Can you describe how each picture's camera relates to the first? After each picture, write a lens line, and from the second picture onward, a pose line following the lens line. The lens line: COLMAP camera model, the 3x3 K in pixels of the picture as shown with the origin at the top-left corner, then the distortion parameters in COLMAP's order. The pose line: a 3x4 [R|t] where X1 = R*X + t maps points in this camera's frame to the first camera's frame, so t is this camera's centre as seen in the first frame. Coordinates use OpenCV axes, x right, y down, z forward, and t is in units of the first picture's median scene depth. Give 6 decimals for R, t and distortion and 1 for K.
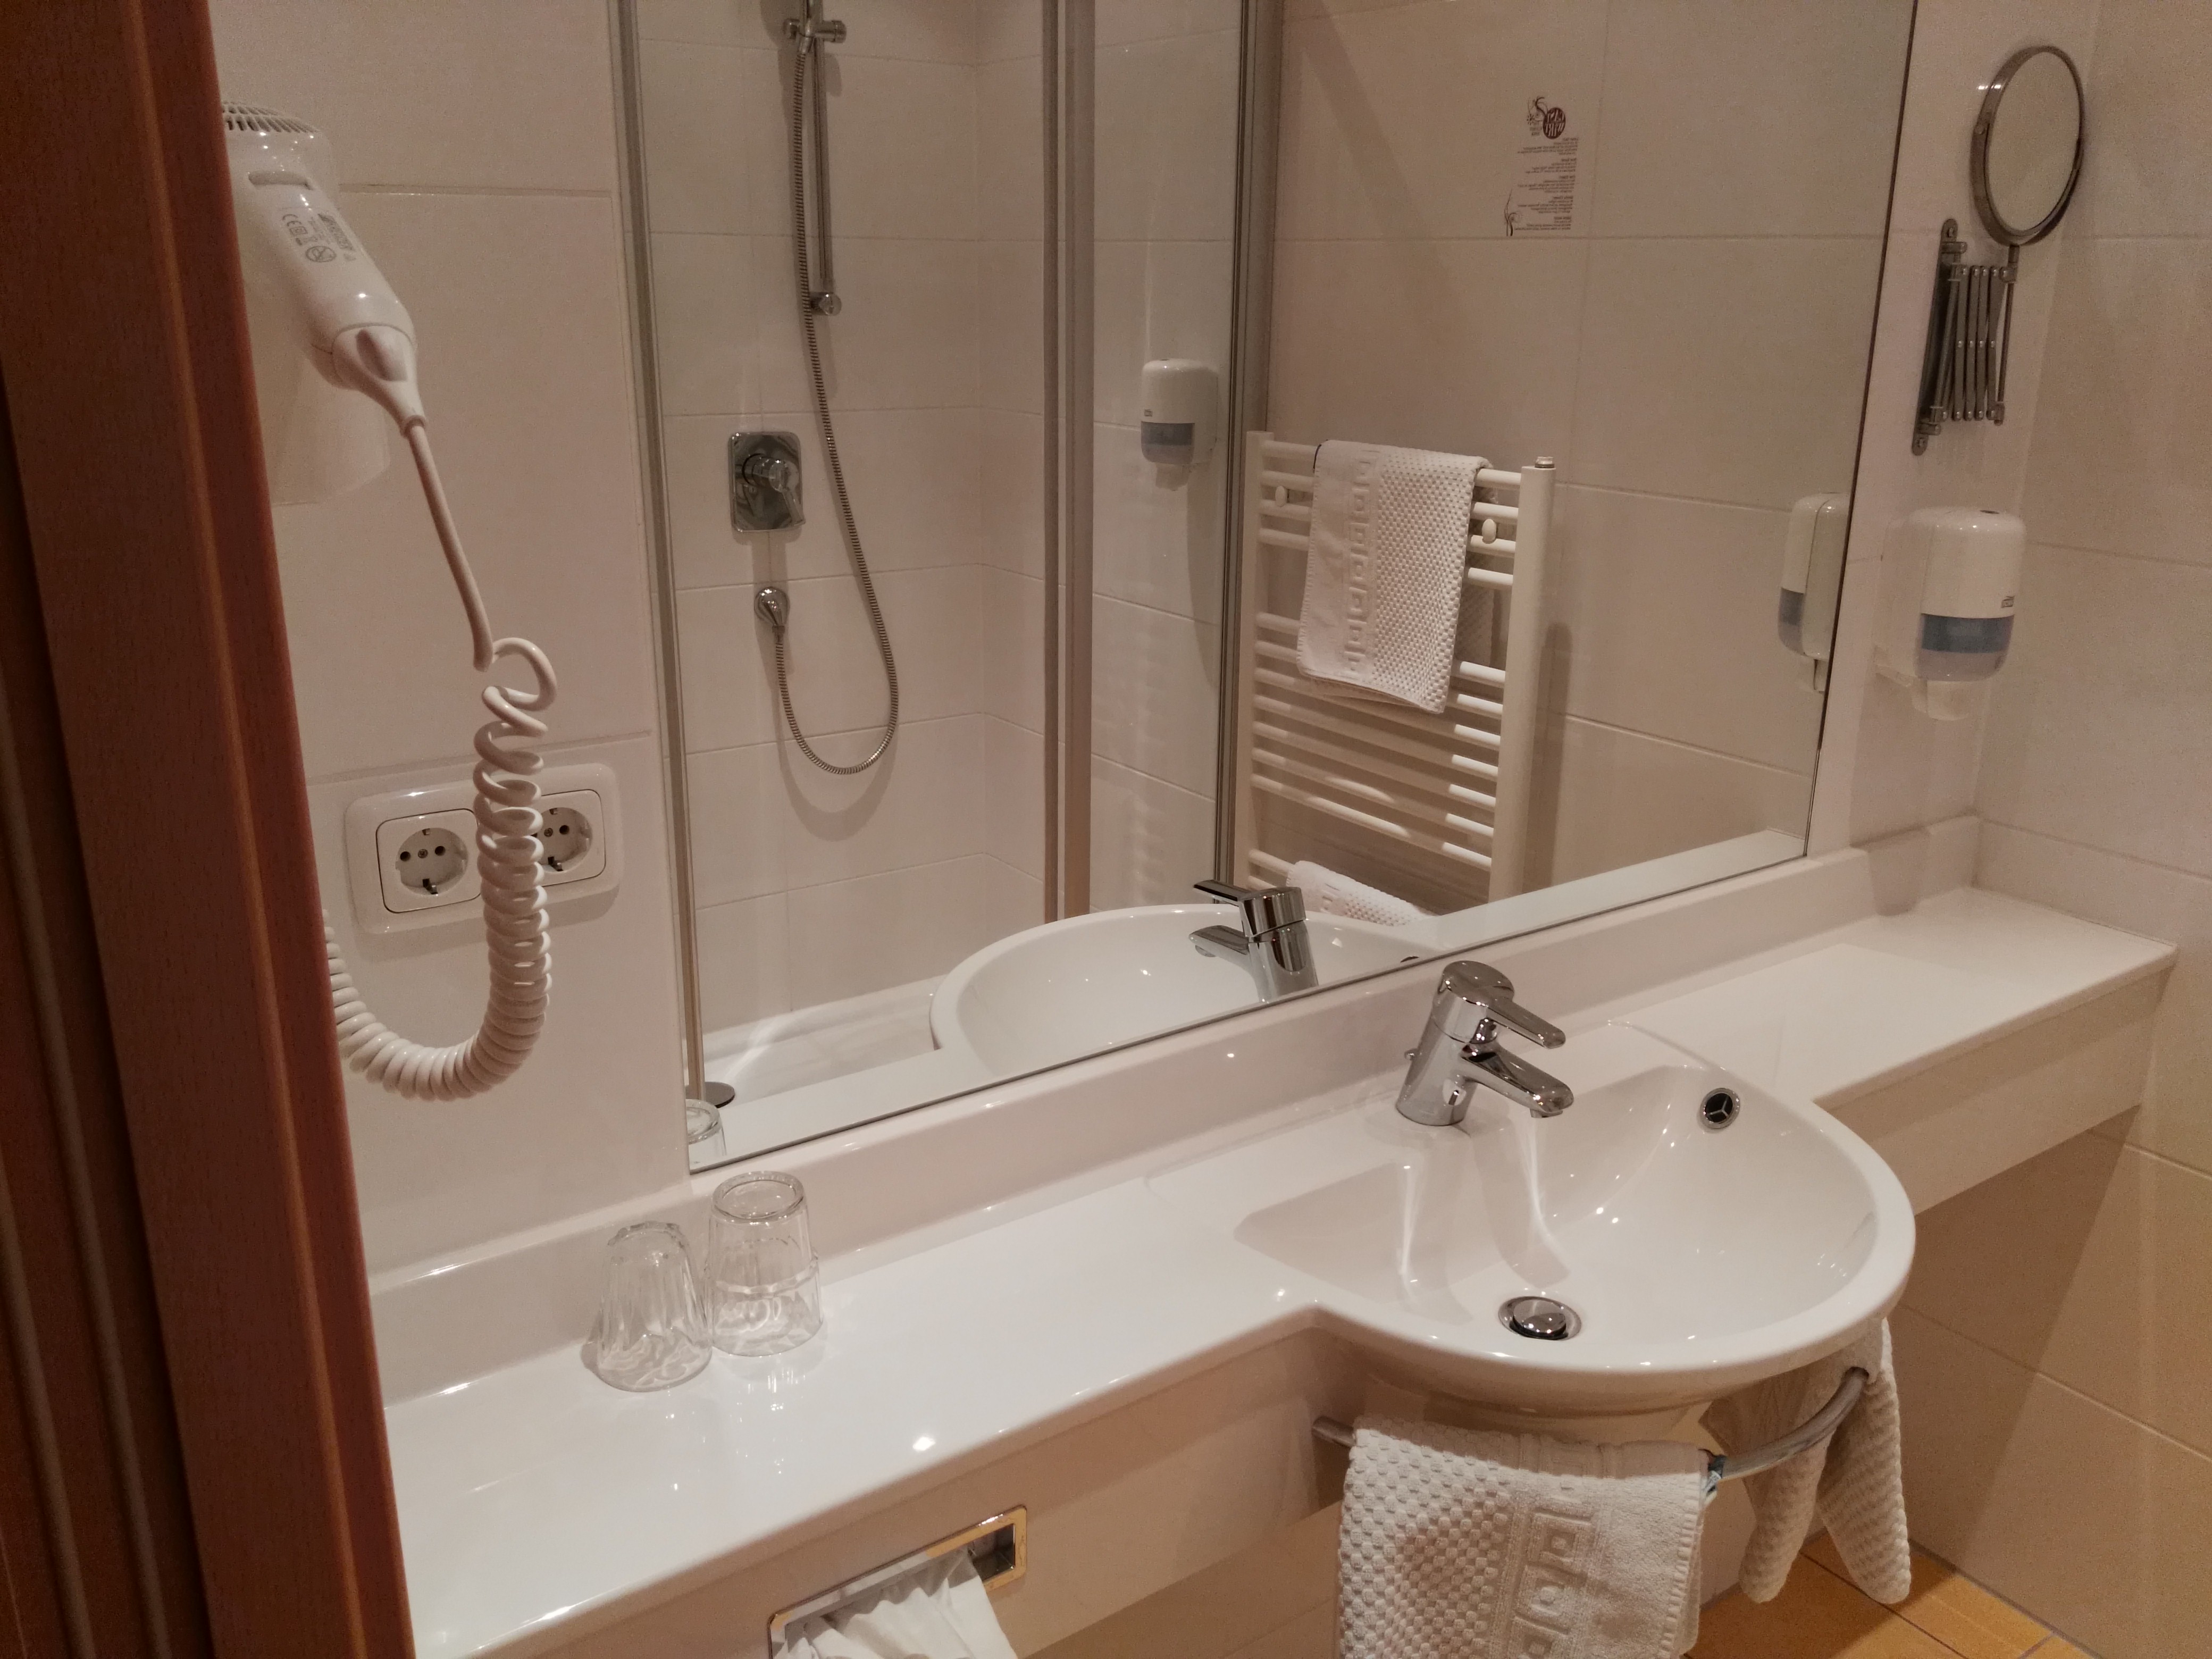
lens RADIAL K [[1847.3, 0, 1106.0], [0, 1847.3, 829.5], [0, 0, 1]] dist [0.014755, 0.005104]
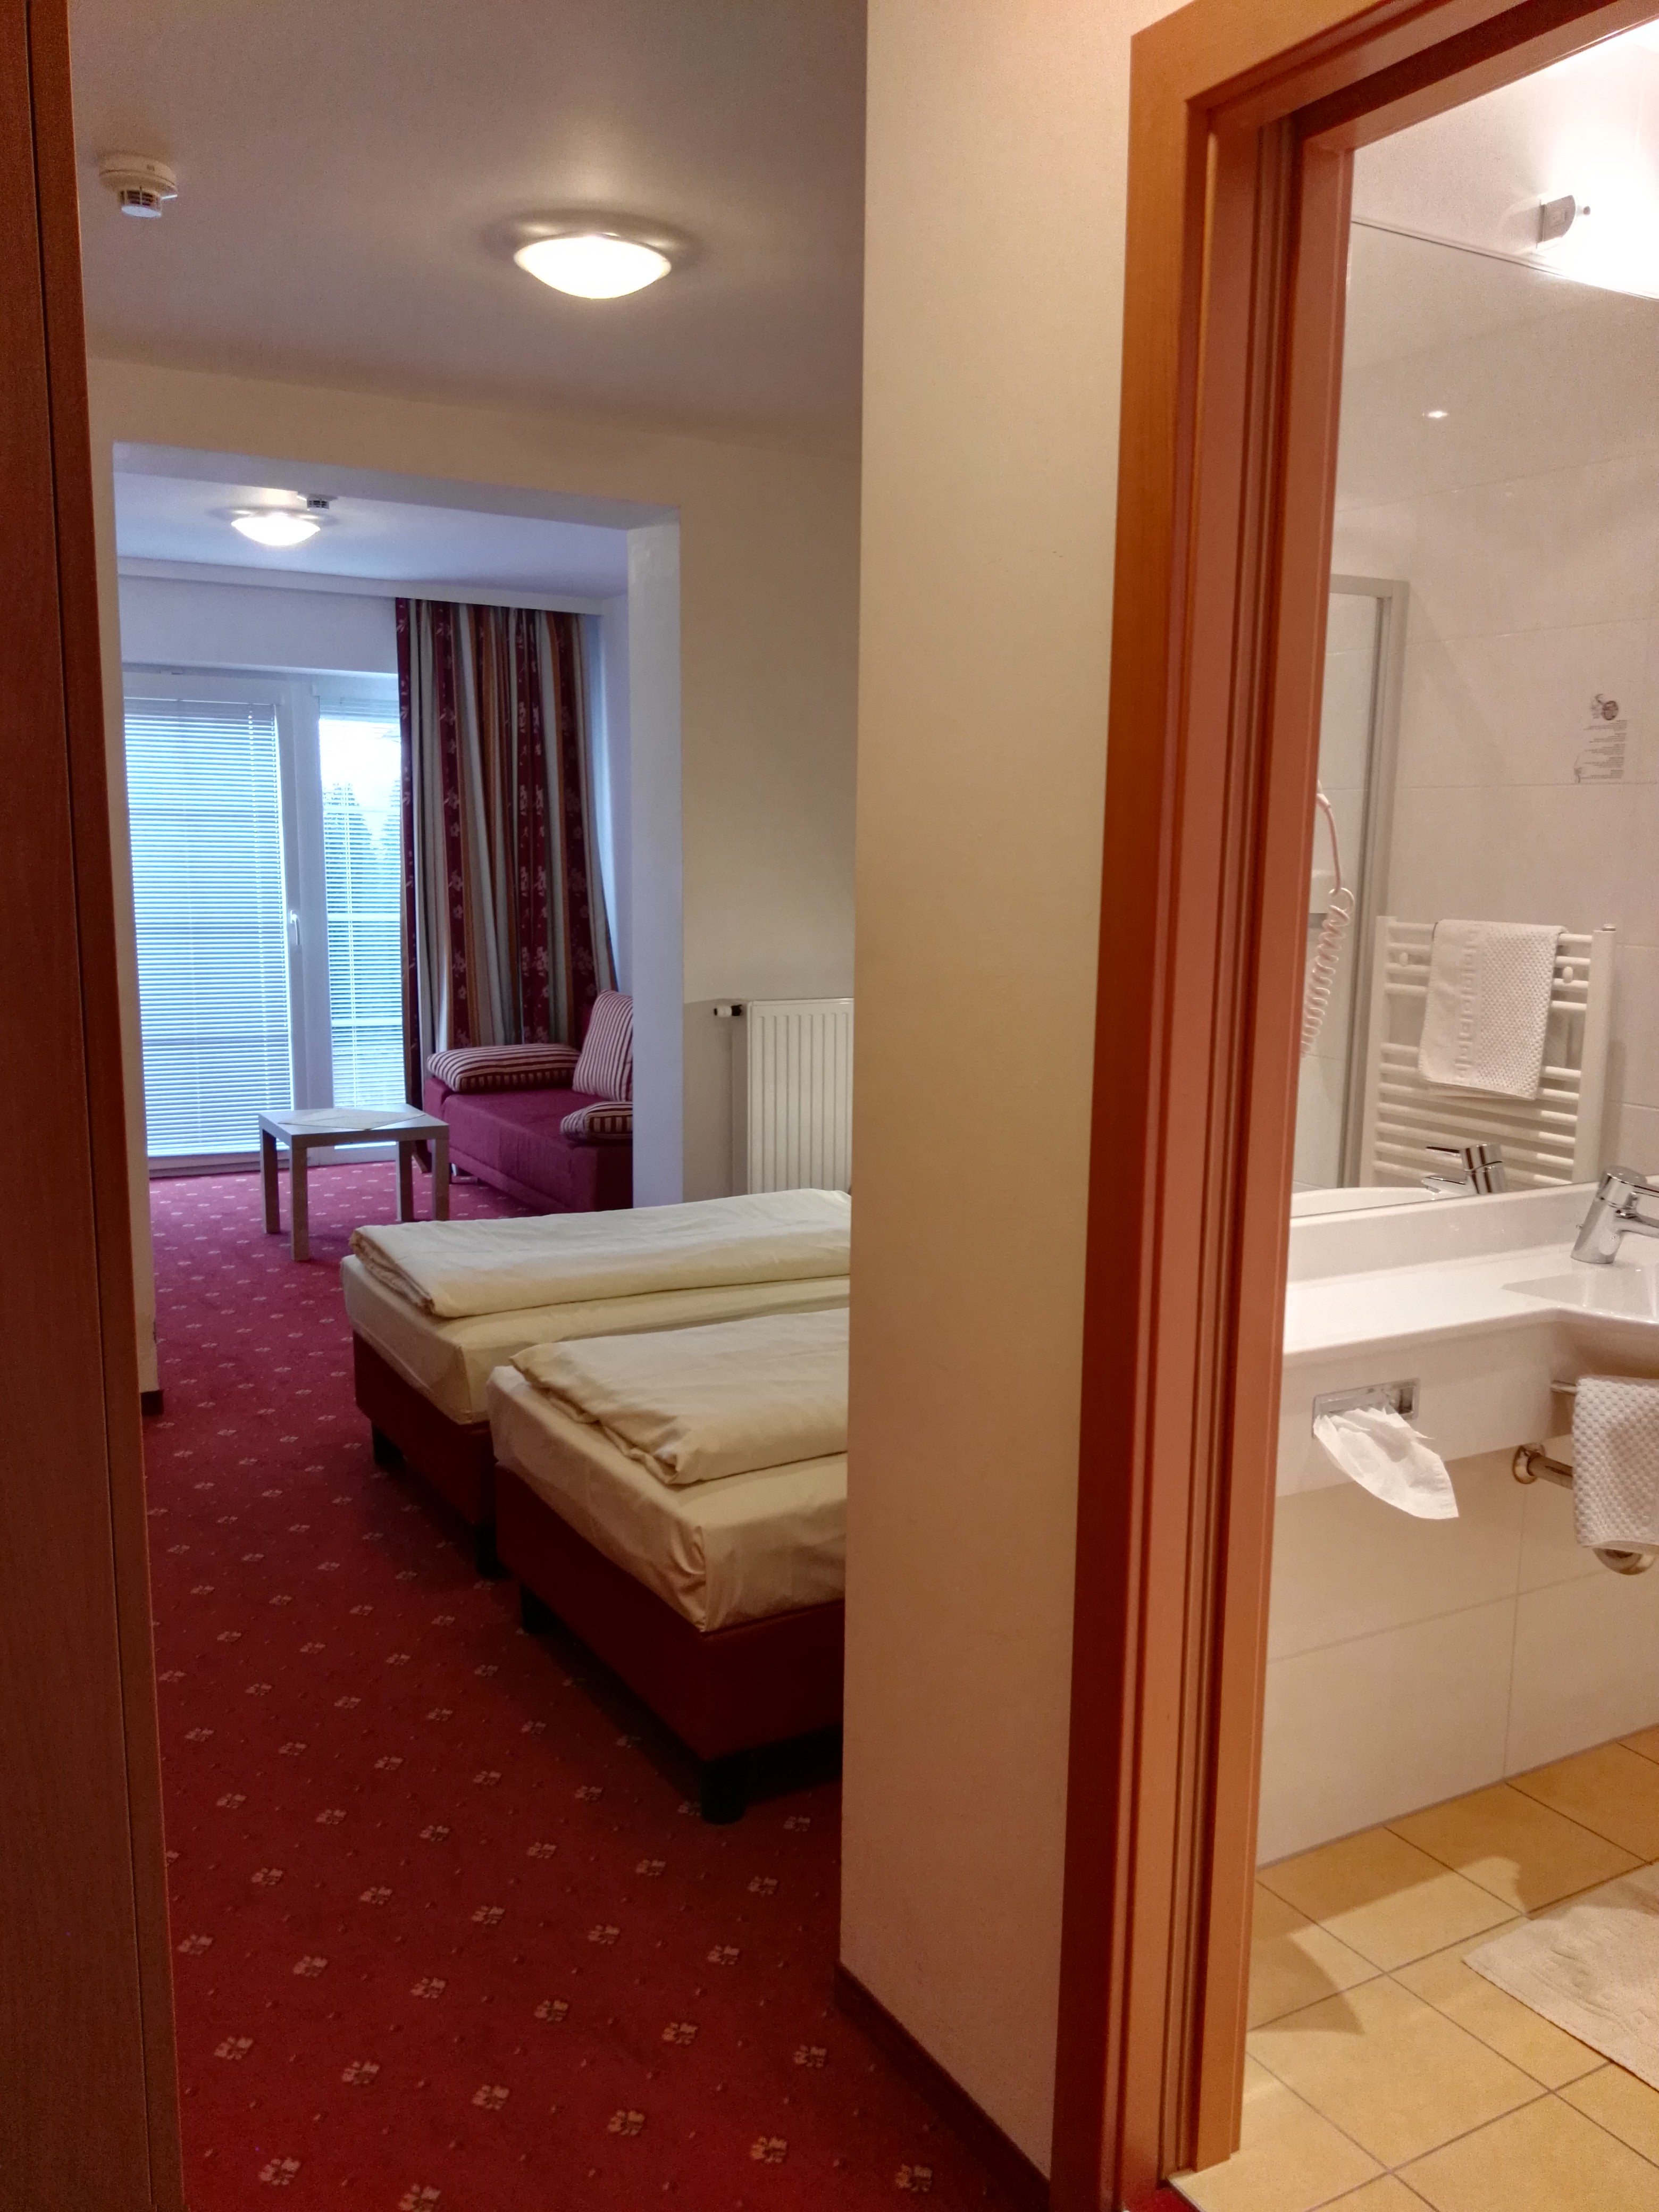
lens RADIAL K [[1847.3, 0, 829.5], [0, 1847.3, 1106.0], [0, 0, 1]] dist [0.014755, 0.005104]
pose [[0.994025, 0.023231, -0.106654, -0.217438], [-0.039001, 0.988180, -0.148252, 0.183024], [0.101950, 0.151525, 0.983182, -0.493187]]
